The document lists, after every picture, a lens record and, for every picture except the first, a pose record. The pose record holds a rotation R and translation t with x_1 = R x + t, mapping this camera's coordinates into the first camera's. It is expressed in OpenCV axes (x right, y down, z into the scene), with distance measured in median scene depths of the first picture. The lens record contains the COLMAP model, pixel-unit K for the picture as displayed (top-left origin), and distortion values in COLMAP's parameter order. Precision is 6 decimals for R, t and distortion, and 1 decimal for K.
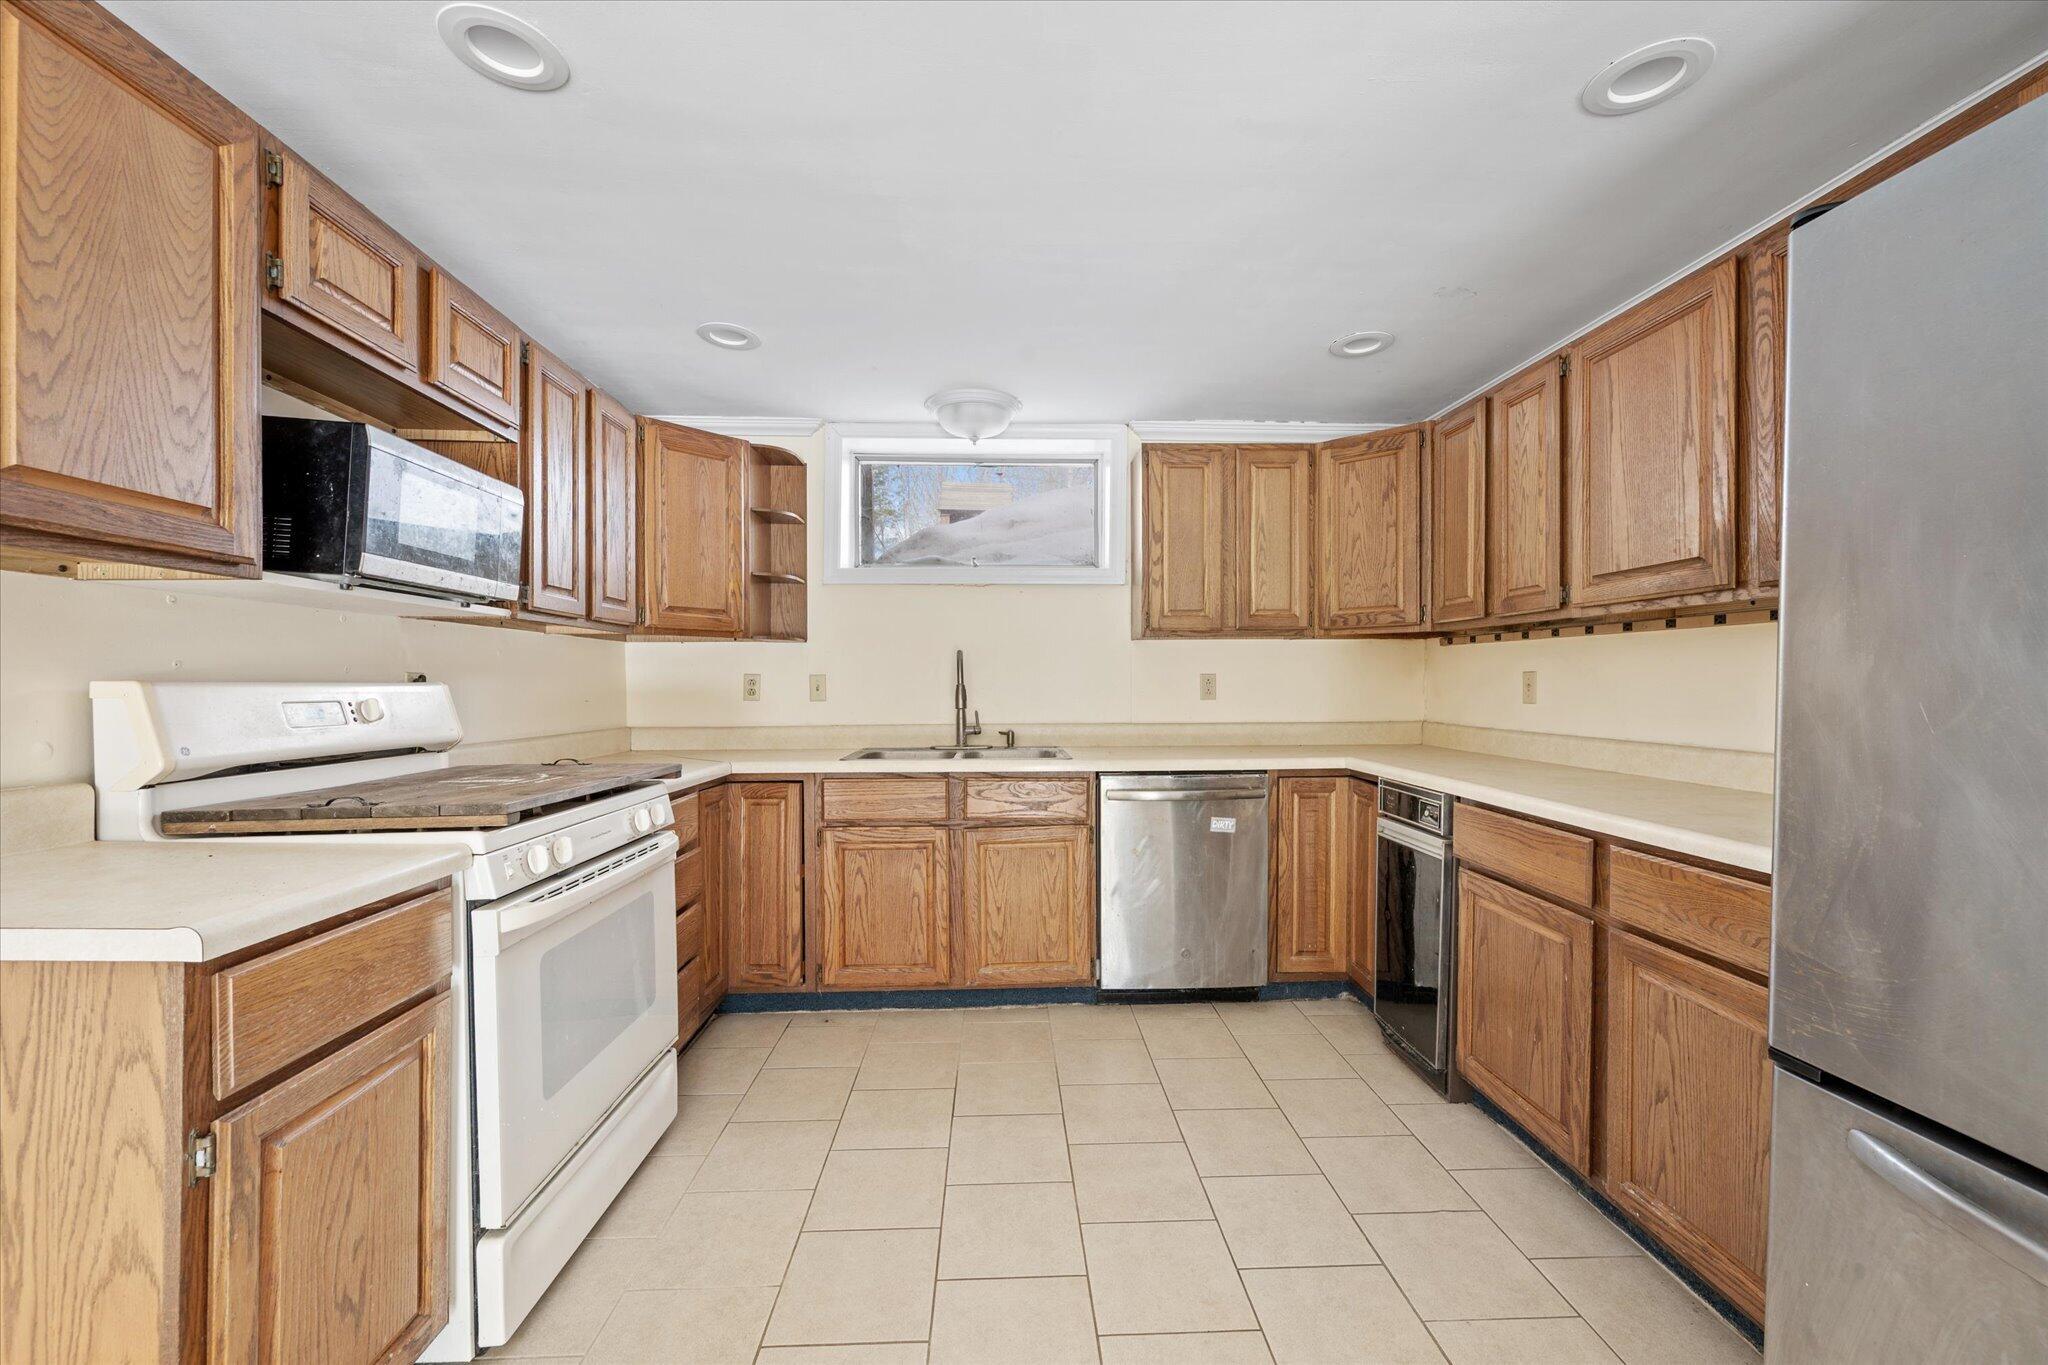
lens RADIAL K [[804.2, 0, 1025.9], [0, 804.2, 689.1], [0, 0, 1]] dist [-0.001460, -0.000138]
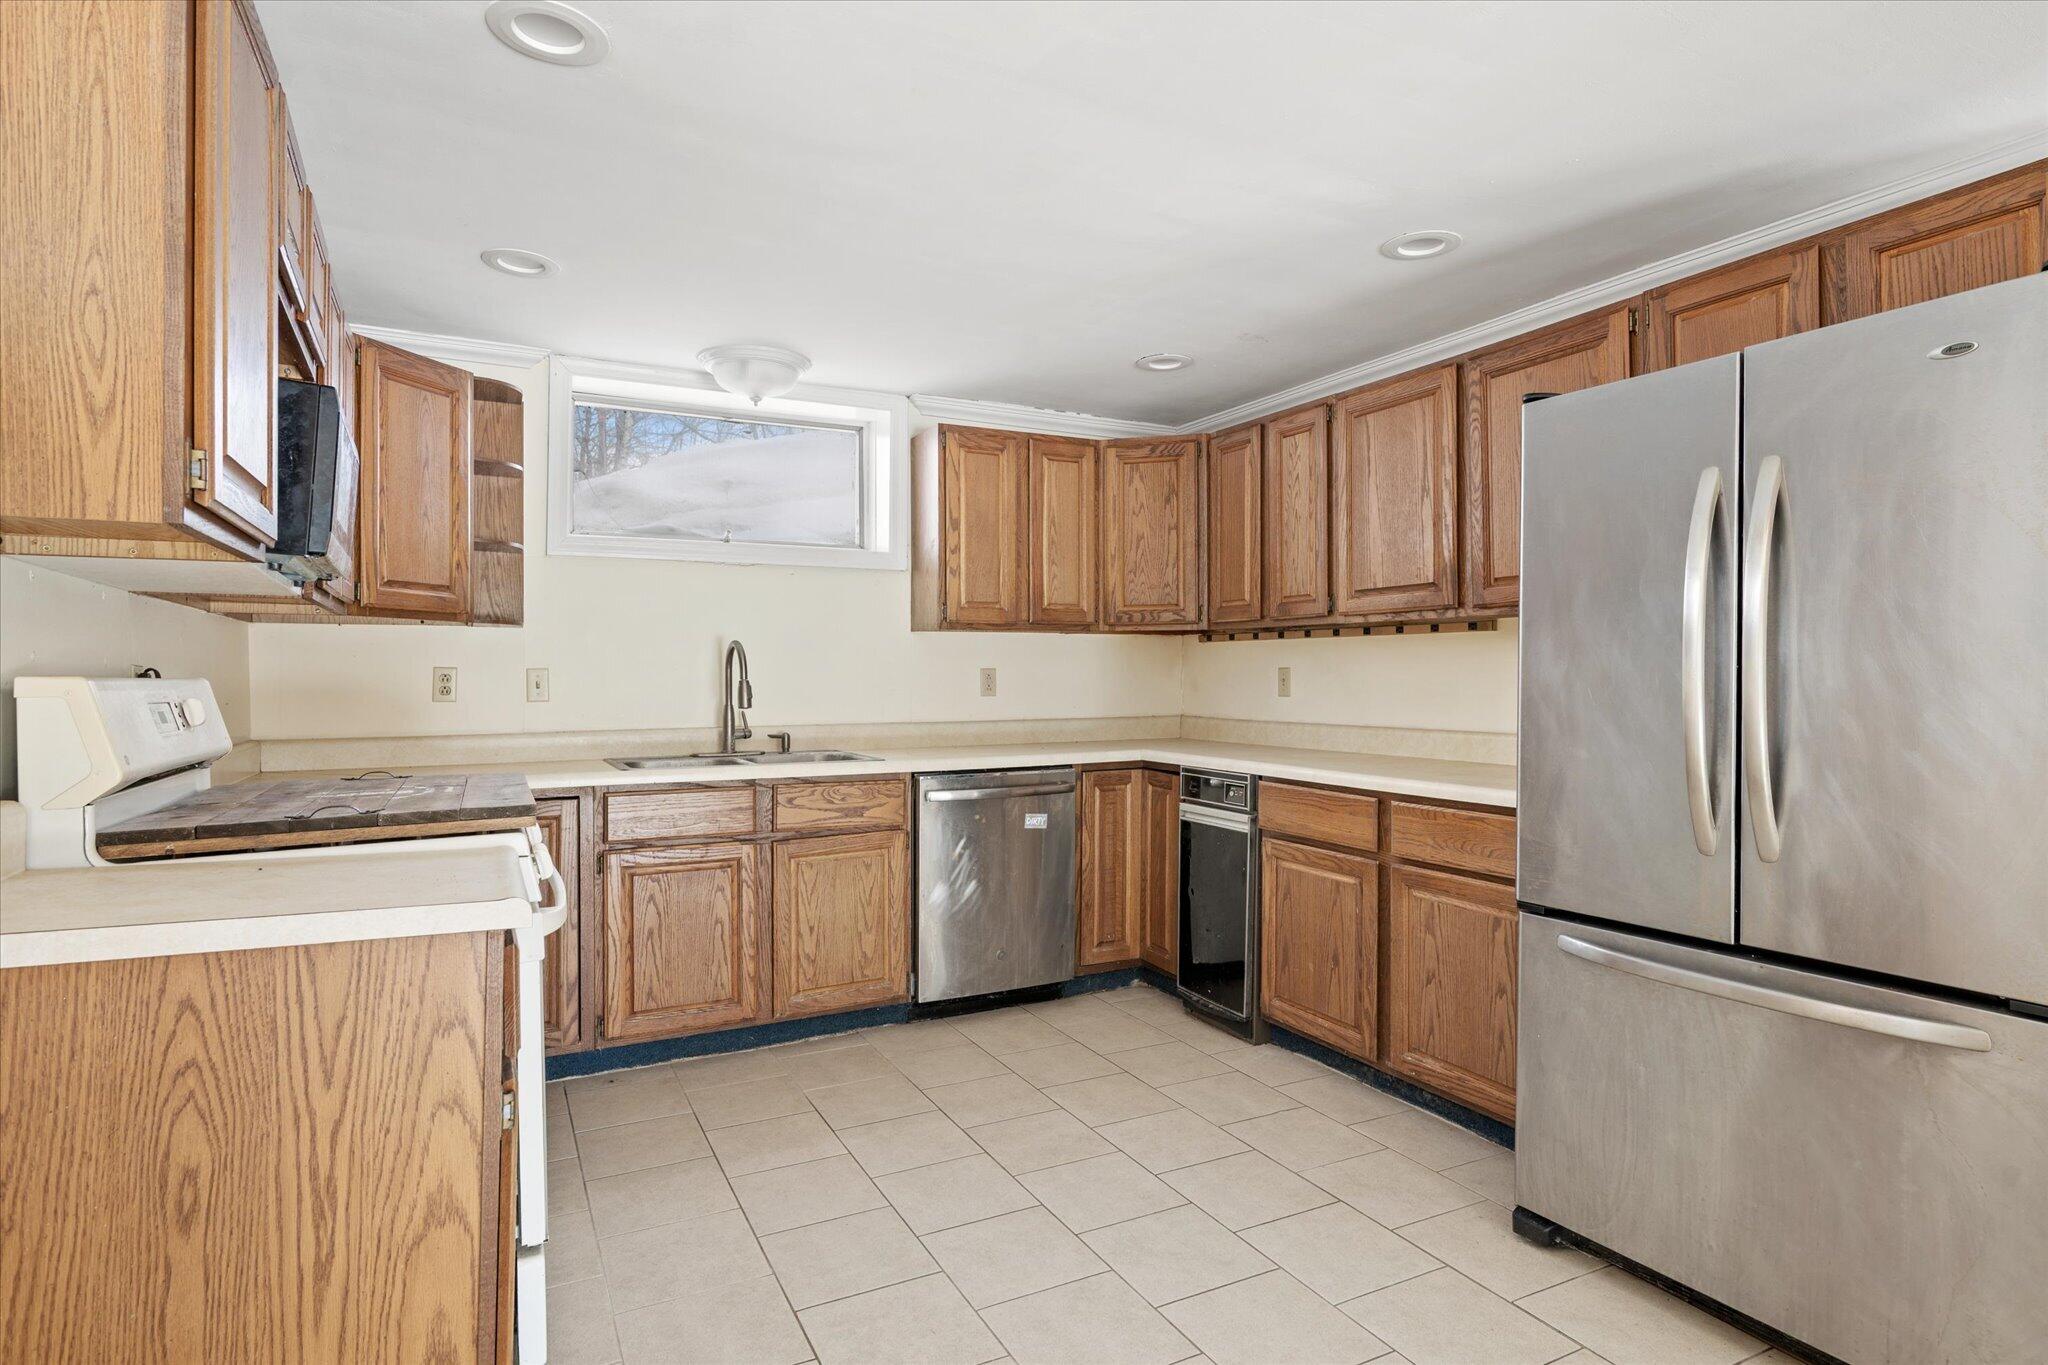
lens RADIAL K [[1086.9, 0, 1024.7], [0, 1086.9, 675.0], [0, 0, 1]] dist [-0.005820, -0.002167]
pose [[0.907147, 0.000586, 0.420813, -0.363991], [0.004087, 0.999940, -0.010201, 0.002275], [-0.420793, 0.010974, 0.907090, -0.233239]]
